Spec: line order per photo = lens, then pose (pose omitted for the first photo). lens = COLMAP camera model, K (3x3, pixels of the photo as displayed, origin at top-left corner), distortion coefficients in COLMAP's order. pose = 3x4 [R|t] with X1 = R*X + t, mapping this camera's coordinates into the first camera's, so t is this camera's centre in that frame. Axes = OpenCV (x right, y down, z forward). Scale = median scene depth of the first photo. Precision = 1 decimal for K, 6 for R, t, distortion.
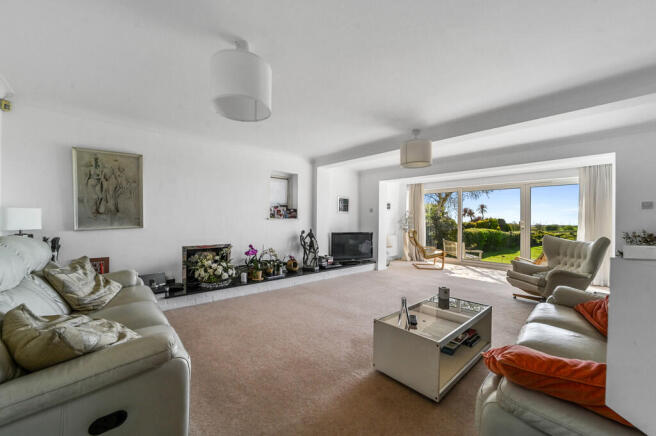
lens RADIAL K [[255.2, 0, 334.5], [0, 255.2, 221.5], [0, 0, 1]] dist [-0.010437, 0.003717]
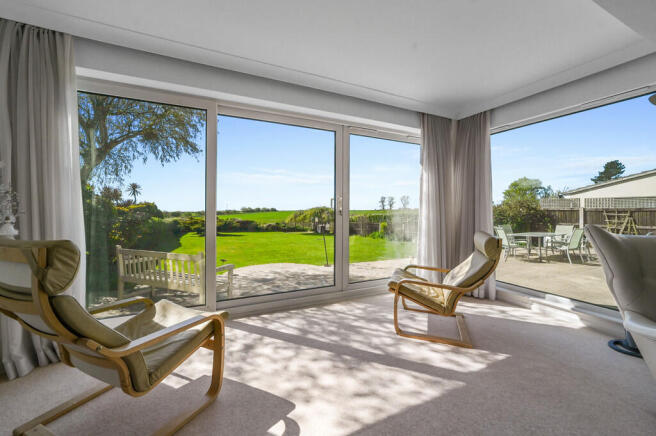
lens RADIAL K [[255.2, 0, 326.1], [0, 255.2, 211.9], [0, 0, 1]] dist [-0.010437, 0.003717]
pose [[0.320502, -0.017163, 0.947092, 0.241176], [0.004582, 0.999852, 0.016568, 0.017657], [-0.947237, -0.000970, 0.320533, 0.842167]]
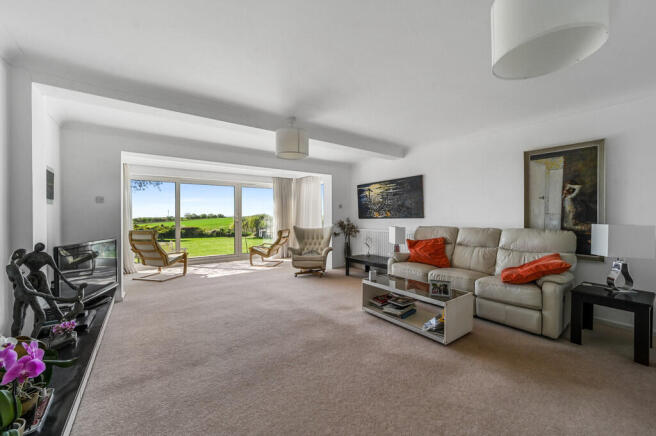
lens RADIAL K [[255.2, 0, 322.9], [0, 255.2, 217.2], [0, 0, 1]] dist [-0.010437, 0.003717]
pose [[0.149574, -0.018947, 0.988569, -0.334529], [0.010796, 0.999788, 0.017529, -0.009592], [-0.988692, 0.008051, 0.149746, 0.431634]]
